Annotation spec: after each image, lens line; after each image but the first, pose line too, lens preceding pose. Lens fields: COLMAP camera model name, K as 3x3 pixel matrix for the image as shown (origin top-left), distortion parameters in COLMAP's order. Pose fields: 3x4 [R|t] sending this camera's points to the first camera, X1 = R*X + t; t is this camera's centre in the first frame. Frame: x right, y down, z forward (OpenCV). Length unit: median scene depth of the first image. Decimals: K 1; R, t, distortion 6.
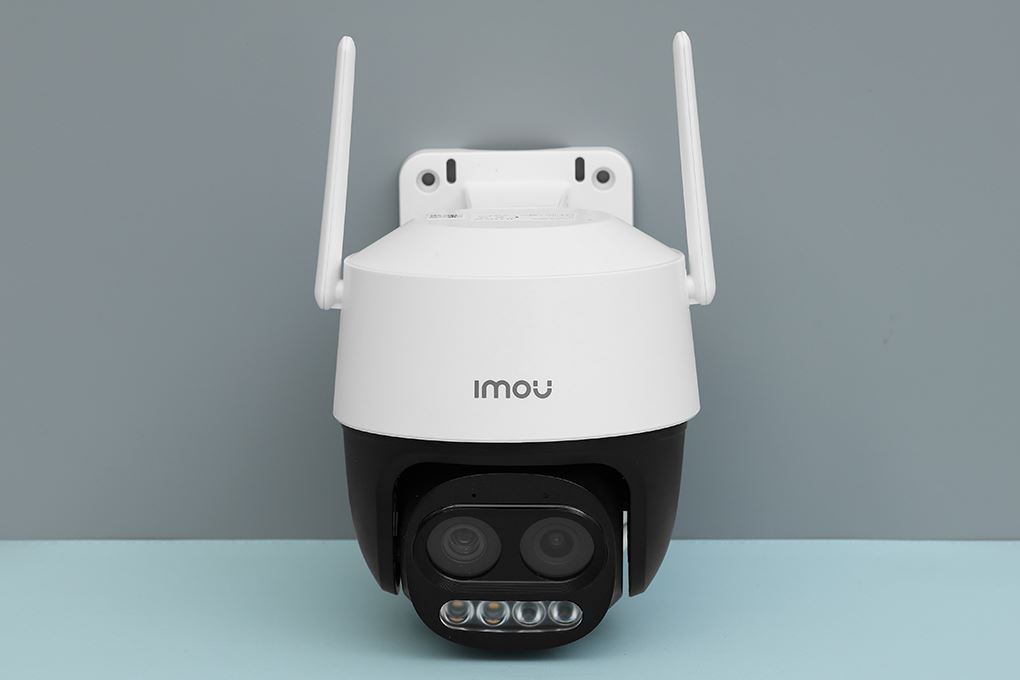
lens RADIAL K [[4005.2, 0, 510.0], [0, 4005.2, 340.0], [0, 0, 1]] dist [0.260319, -0.879326]
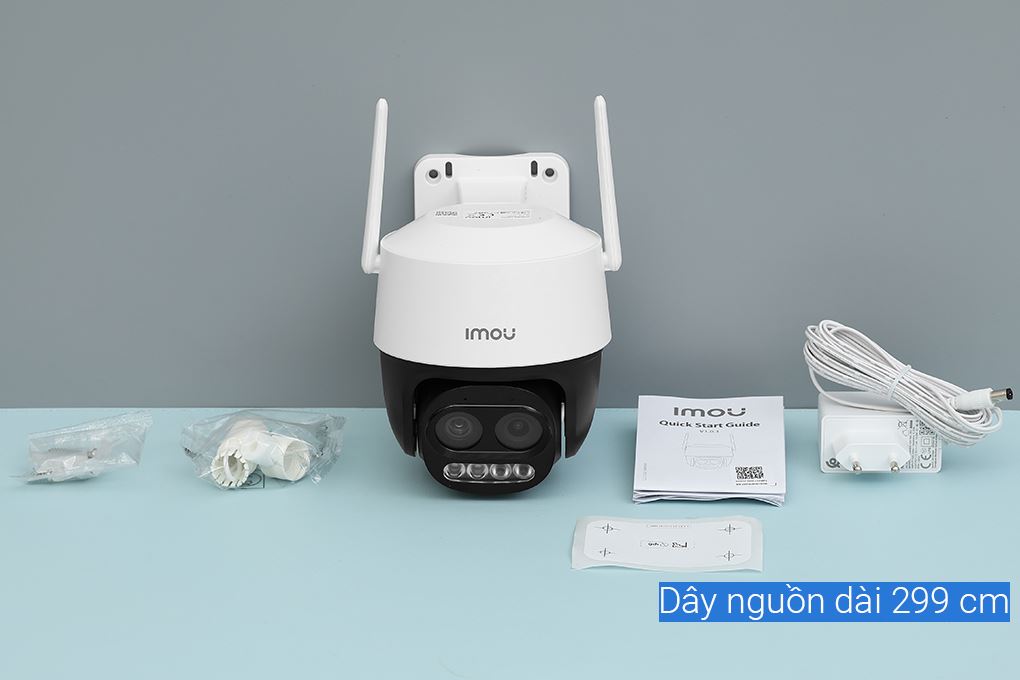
lens RADIAL K [[4005.2, 0, 510.0], [0, 4005.2, 340.0], [0, 0, 1]] dist [0.260319, -0.879326]
pose [[0.999945, -0.001100, 0.010420, -0.007748], [0.000106, 0.995490, 0.094862, -0.129968], [-0.010477, -0.094856, 0.995436, -0.542231]]
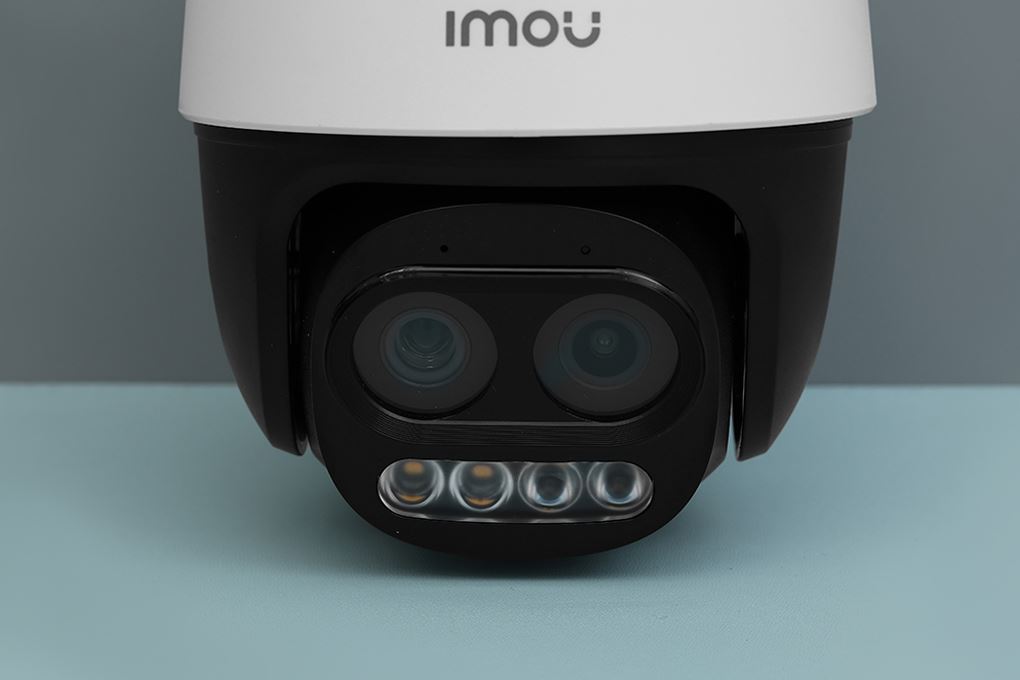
lens RADIAL K [[3500.1, 0, 510.0], [0, 3500.1, 340.0], [0, 0, 1]] dist [0.274549, 2.011374]
pose [[0.999979, 0.005958, 0.002589, -0.001722], [-0.005927, 0.999914, -0.011665, 0.054593], [-0.002658, 0.011650, 0.999929, 0.546757]]
